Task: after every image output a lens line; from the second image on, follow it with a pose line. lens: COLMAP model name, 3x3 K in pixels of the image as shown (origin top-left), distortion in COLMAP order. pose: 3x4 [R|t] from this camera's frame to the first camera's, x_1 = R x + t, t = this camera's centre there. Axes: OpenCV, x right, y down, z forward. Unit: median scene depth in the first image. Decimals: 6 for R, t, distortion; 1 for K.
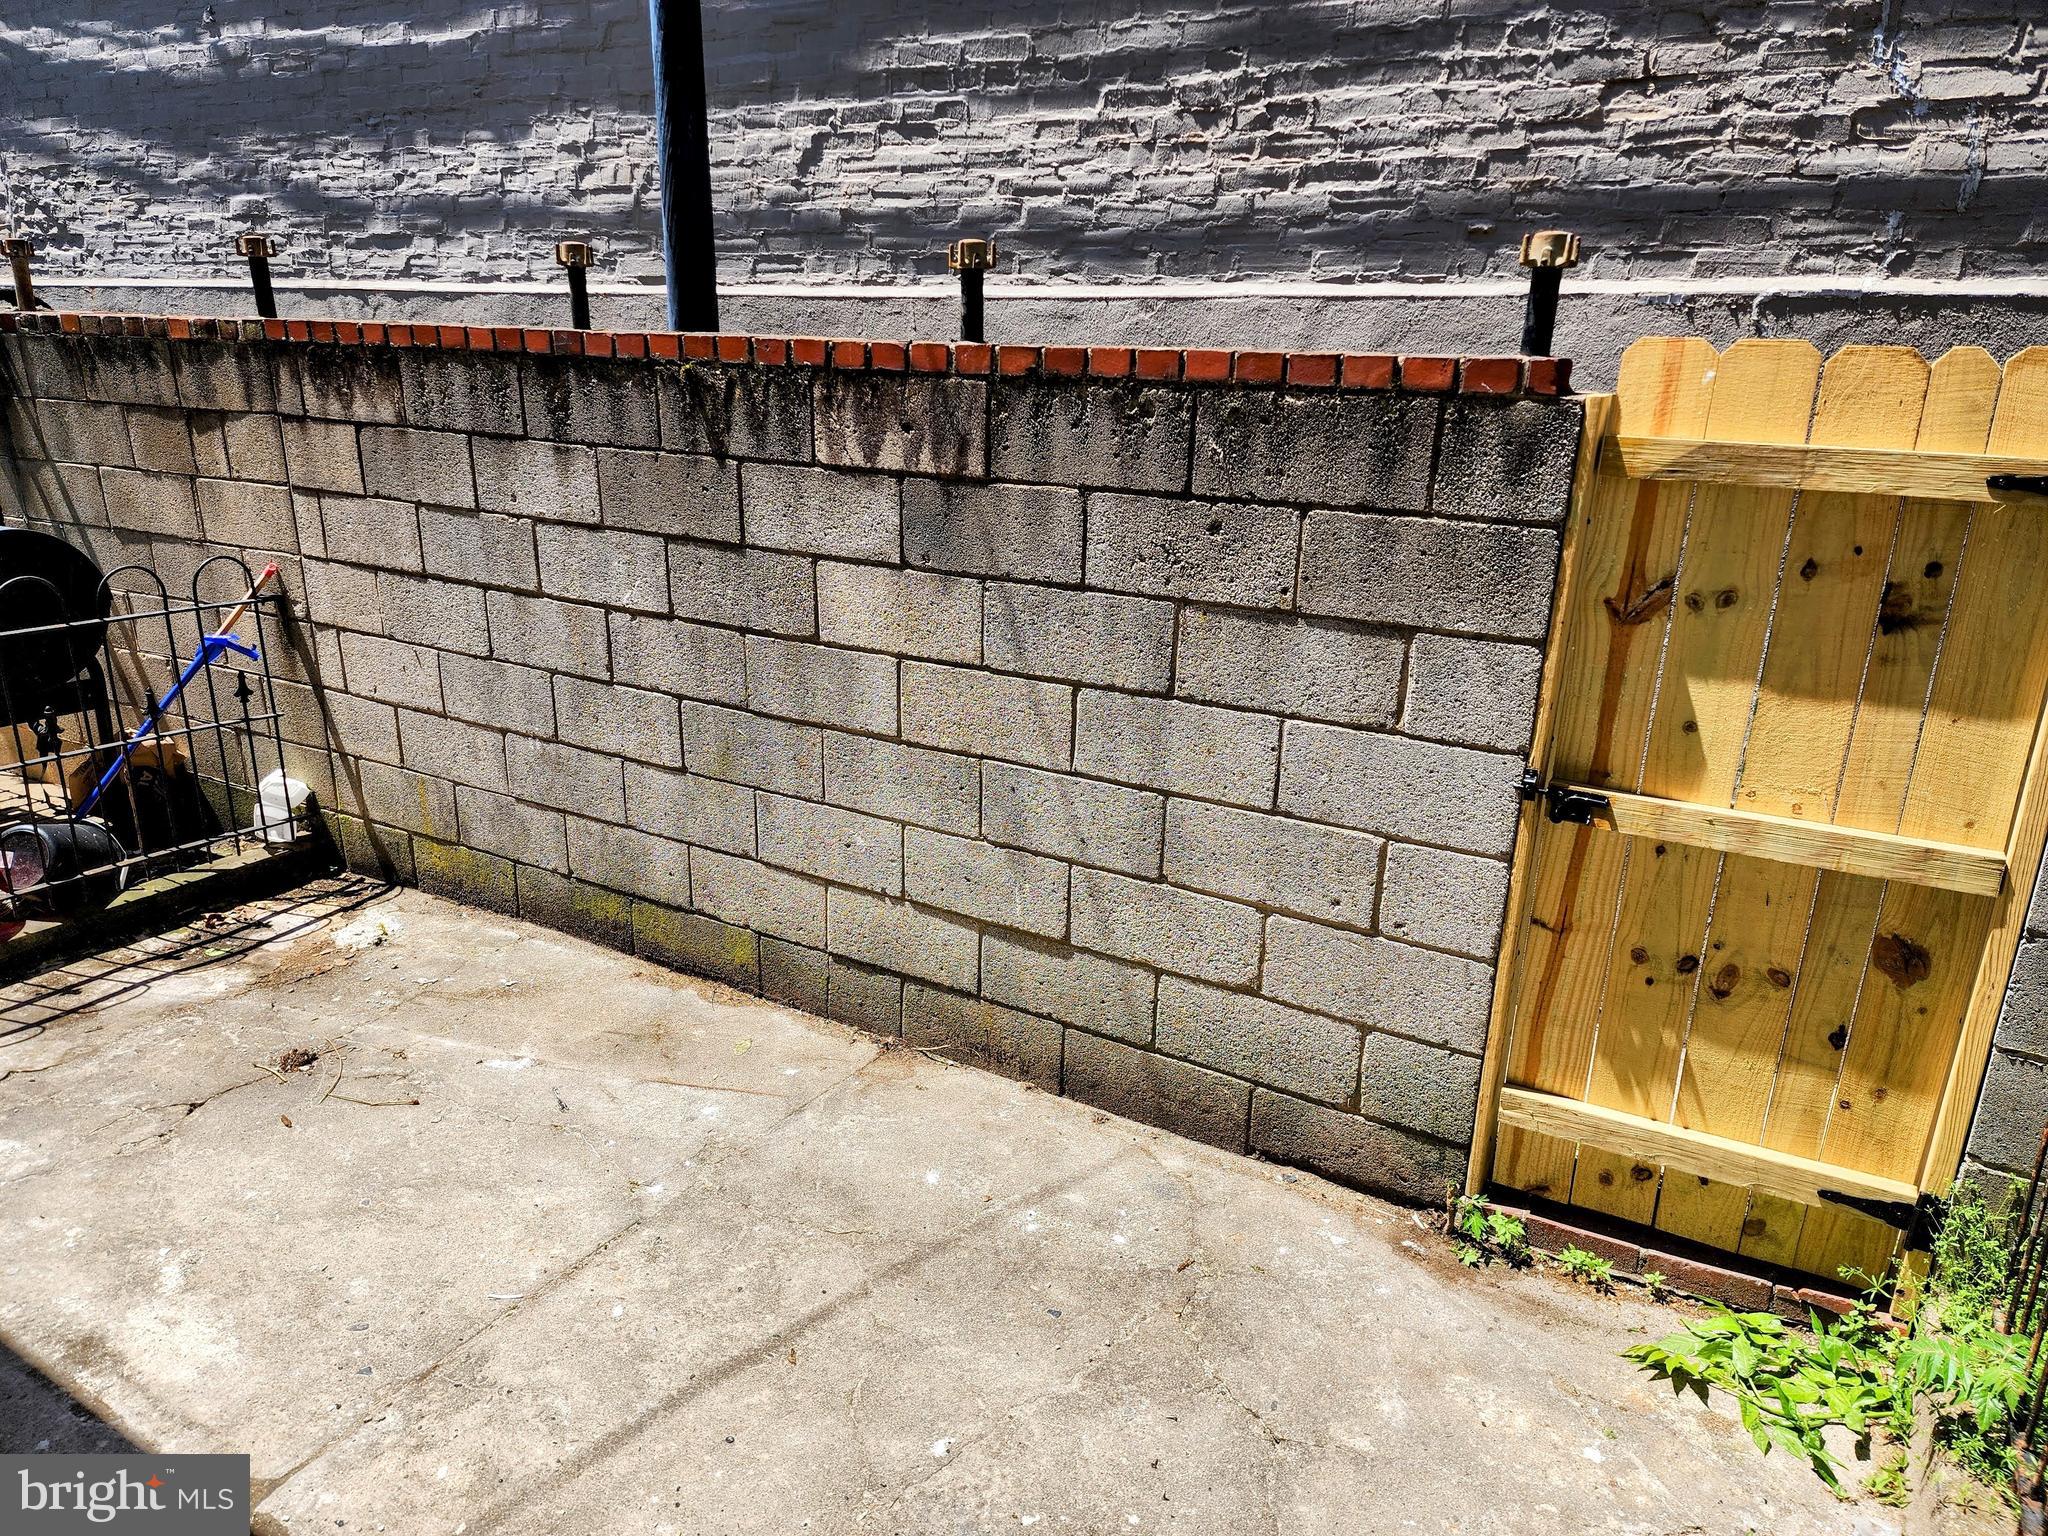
lens RADIAL K [[1383.1, 0, 1027.1], [0, 1383.1, 775.6], [0, 0, 1]] dist [0.032617, -0.002756]
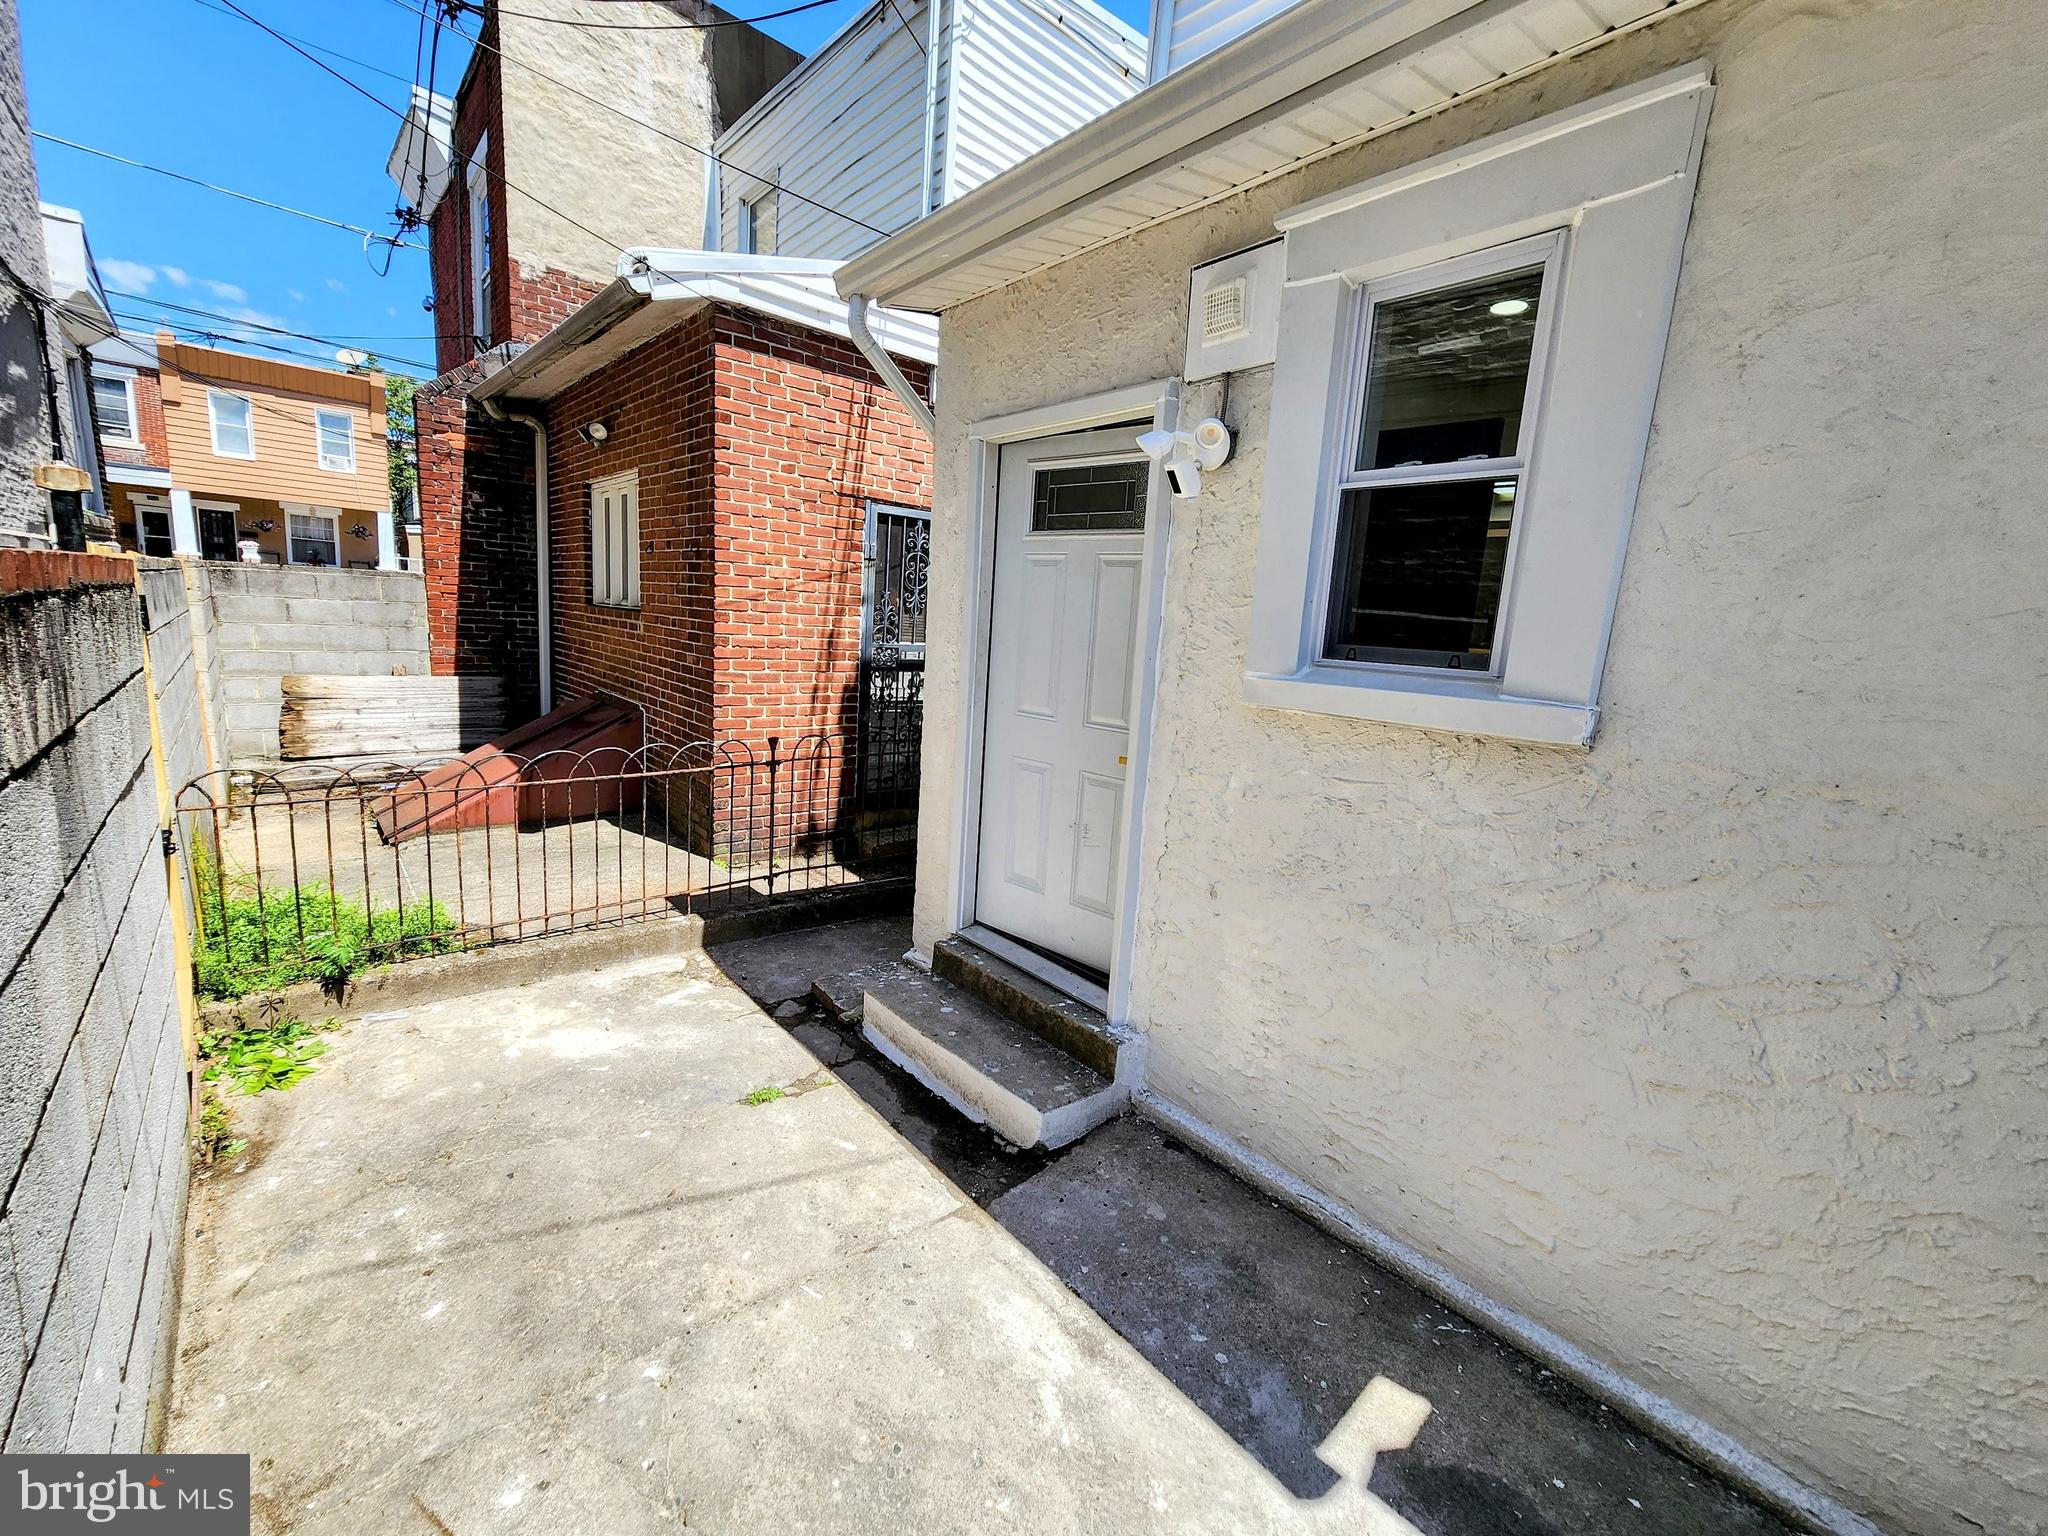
lens RADIAL K [[842.7, 0, 1024.0], [0, 842.7, 768.0], [0, 0, 1]] dist [-0.001278, 0.000166]
pose [[-0.944202, -0.131622, 0.301926, -0.700573], [0.021868, 0.889607, 0.456204, -0.410315], [-0.328641, 0.437351, -0.837090, 1.308170]]
